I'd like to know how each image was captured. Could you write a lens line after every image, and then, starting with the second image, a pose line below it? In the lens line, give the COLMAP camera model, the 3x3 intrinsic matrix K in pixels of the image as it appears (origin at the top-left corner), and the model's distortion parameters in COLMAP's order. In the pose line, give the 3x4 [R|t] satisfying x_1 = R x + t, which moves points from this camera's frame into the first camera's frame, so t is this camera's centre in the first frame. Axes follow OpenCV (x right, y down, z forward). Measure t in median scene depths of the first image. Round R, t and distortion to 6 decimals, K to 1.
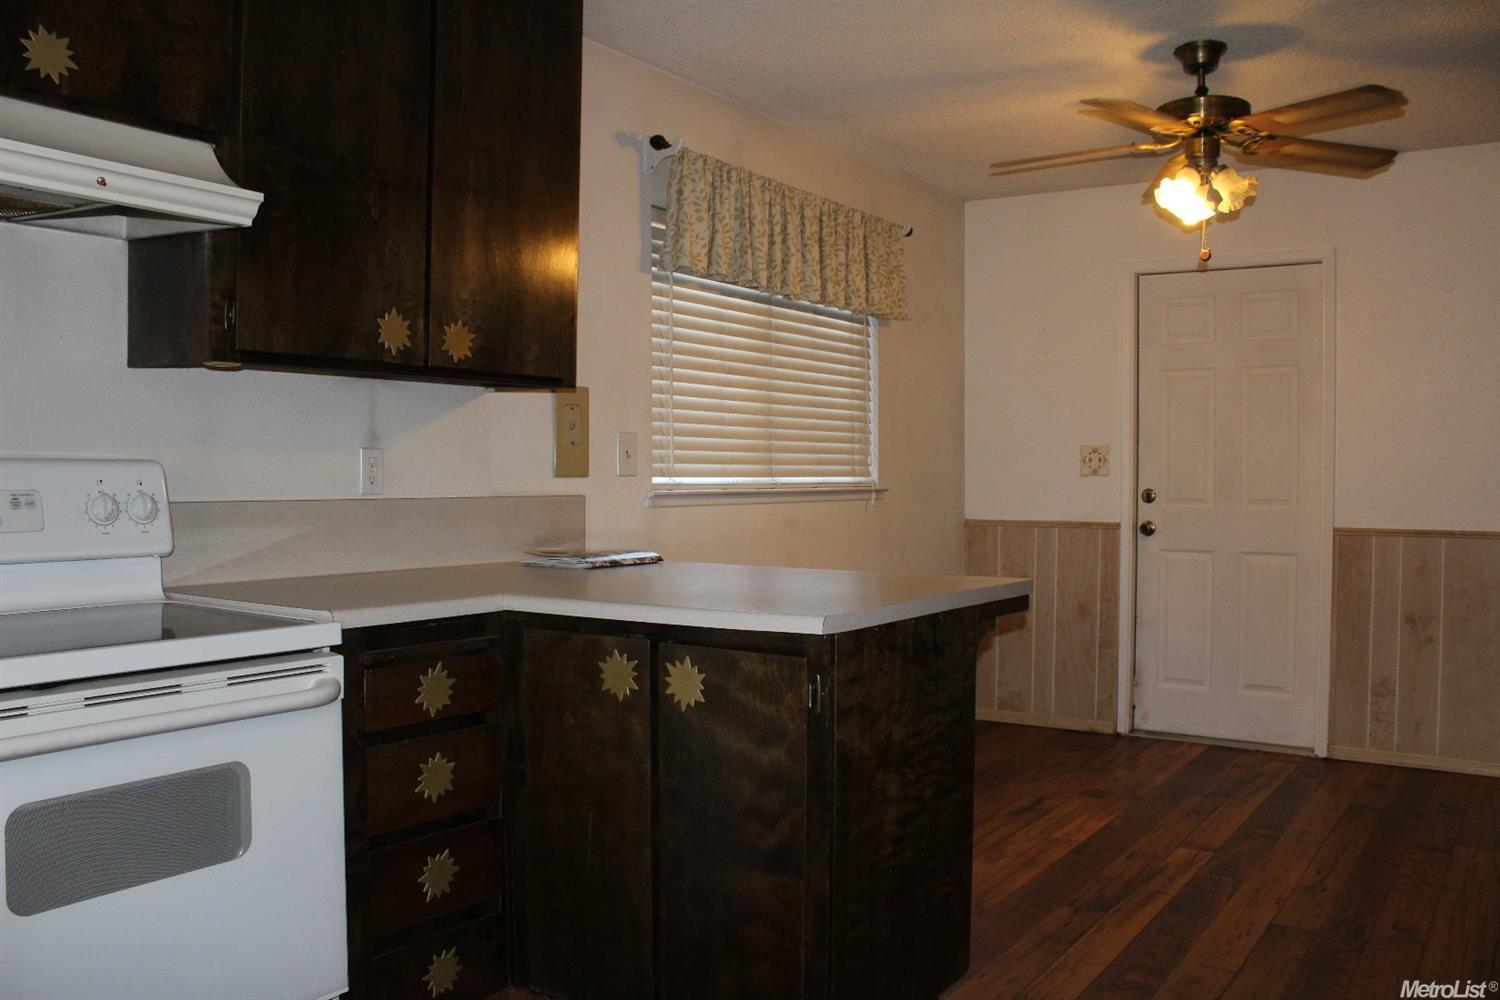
lens RADIAL K [[1256.8, 0, 724.9], [0, 1256.8, 506.7], [0, 0, 1]] dist [-0.101890, 0.007675]
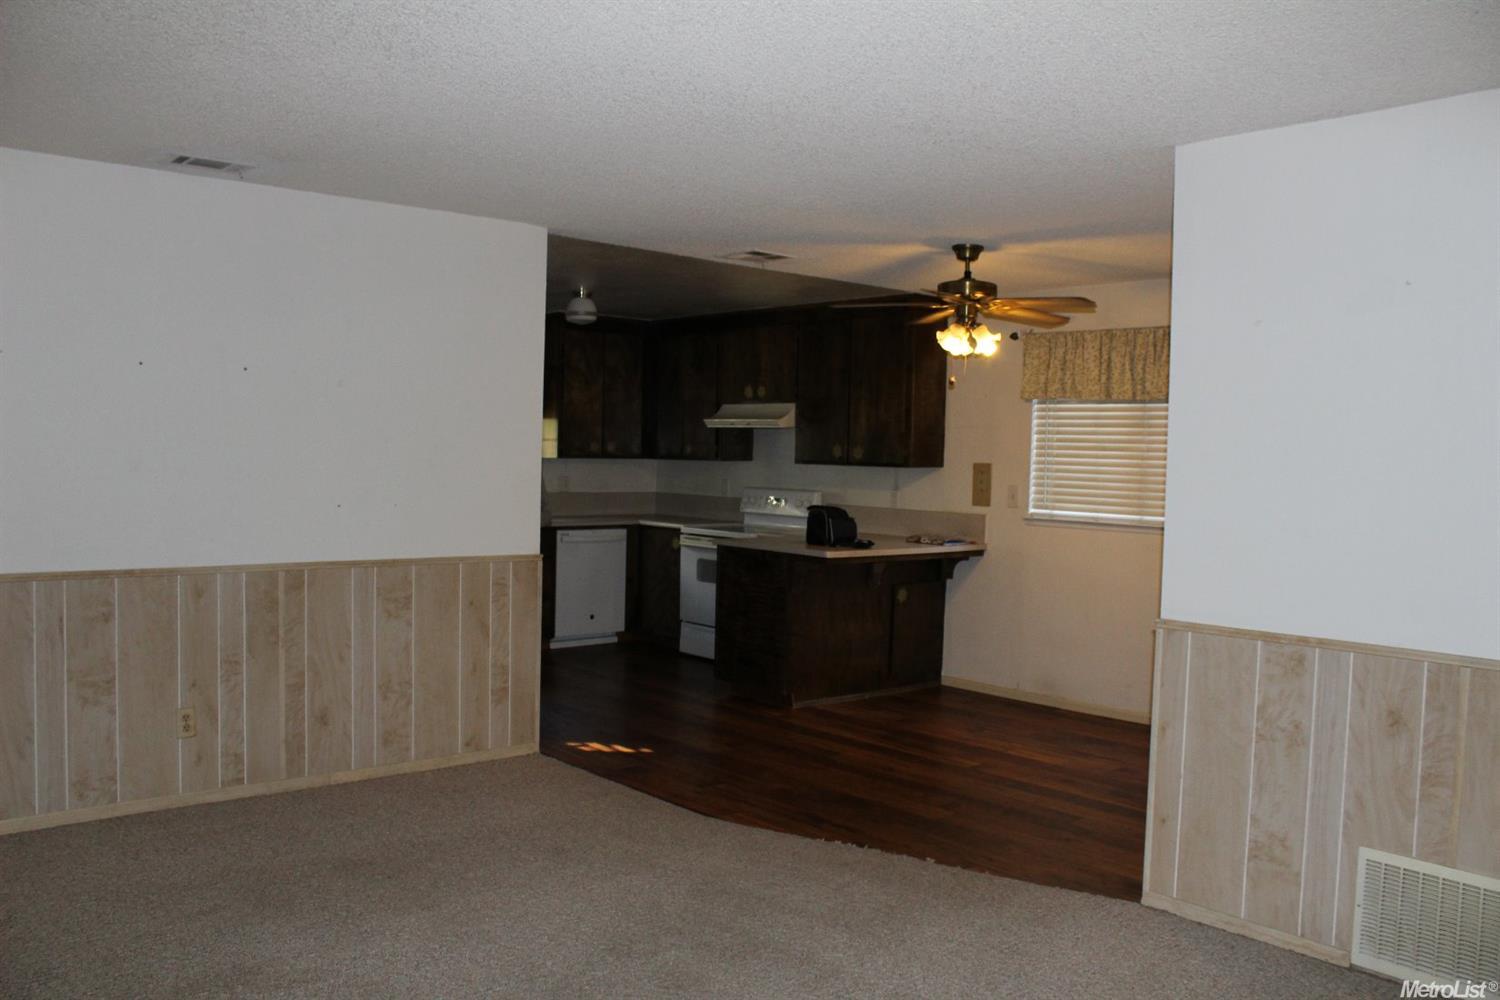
lens RADIAL K [[1256.8, 0, 724.9], [0, 1256.8, 506.7], [0, 0, 1]] dist [-0.101890, 0.007675]
pose [[-0.251504, 0.047041, -0.966712, 2.010286], [-0.042027, 0.997345, 0.059465, -0.128144], [0.966943, 0.055584, -0.248859, 1.094753]]
